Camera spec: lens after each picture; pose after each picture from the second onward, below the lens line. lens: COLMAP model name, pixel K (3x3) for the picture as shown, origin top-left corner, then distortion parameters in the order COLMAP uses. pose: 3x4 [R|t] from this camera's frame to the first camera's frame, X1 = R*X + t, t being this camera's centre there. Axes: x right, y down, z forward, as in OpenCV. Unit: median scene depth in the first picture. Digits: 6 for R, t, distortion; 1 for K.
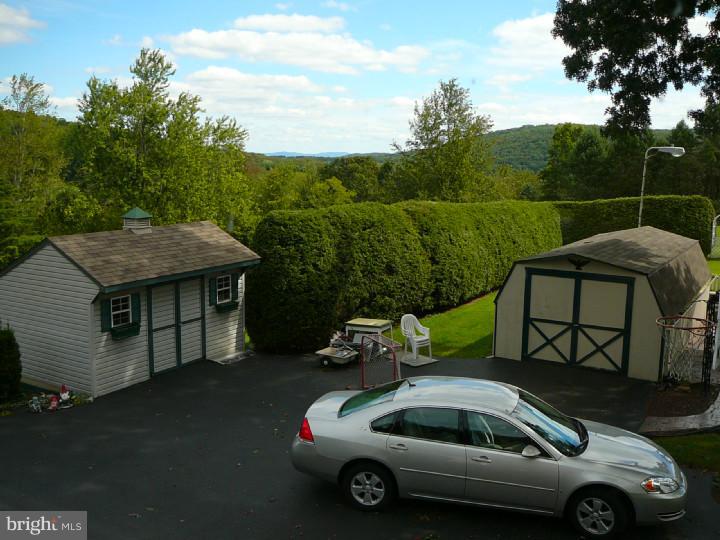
lens RADIAL K [[789.2, 0, 360.0], [0, 789.2, 270.0], [0, 0, 1]] dist [-0.148742, 0.258890]
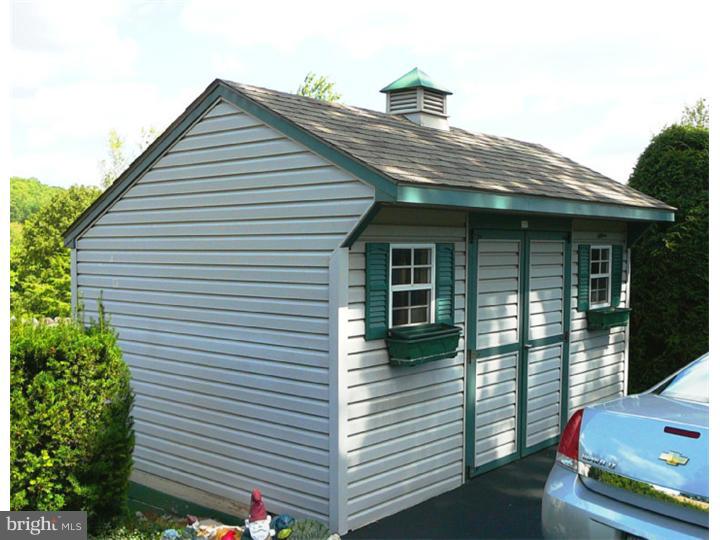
lens RADIAL K [[789.2, 0, 360.0], [0, 789.2, 270.0], [0, 0, 1]] dist [-0.148742, 0.258890]
pose [[0.989153, -0.005450, -0.146788, -0.265787], [-0.016012, 0.989355, -0.144637, 0.093816], [0.146013, 0.145418, 0.978536, 0.618001]]
